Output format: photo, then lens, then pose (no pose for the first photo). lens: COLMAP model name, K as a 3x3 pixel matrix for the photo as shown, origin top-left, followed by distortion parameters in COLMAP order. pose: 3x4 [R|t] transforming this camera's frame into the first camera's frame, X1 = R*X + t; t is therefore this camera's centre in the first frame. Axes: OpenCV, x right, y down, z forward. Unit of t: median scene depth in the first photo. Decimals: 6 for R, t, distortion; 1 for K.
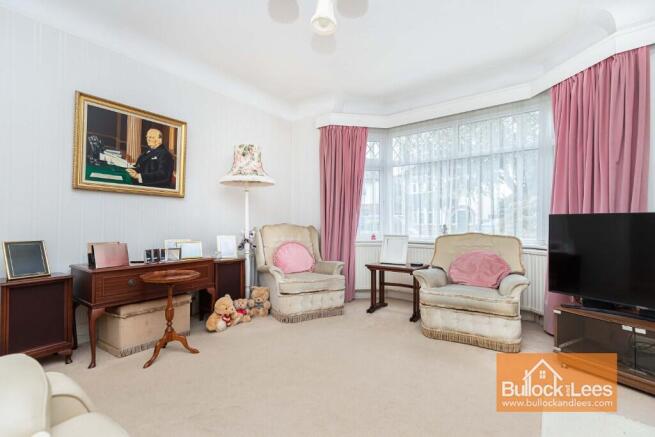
lens RADIAL K [[290.5, 0, 329.7], [0, 290.5, 222.8], [0, 0, 1]] dist [0.028263, 0.000070]
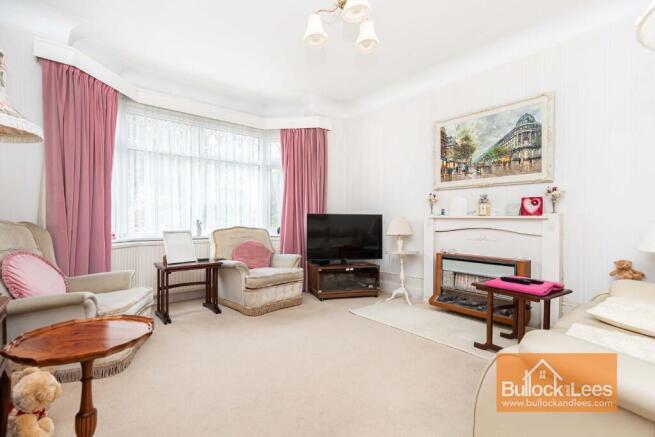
lens RADIAL K [[301.9, 0, 328.1], [0, 301.9, 222.9], [0, 0, 1]] dist [0.000403, -0.000079]
pose [[0.258394, -0.008962, 0.965998, -0.619341], [-0.007209, 0.999911, 0.011205, 0.001741], [-0.966013, -0.009859, 0.258307, 0.336351]]
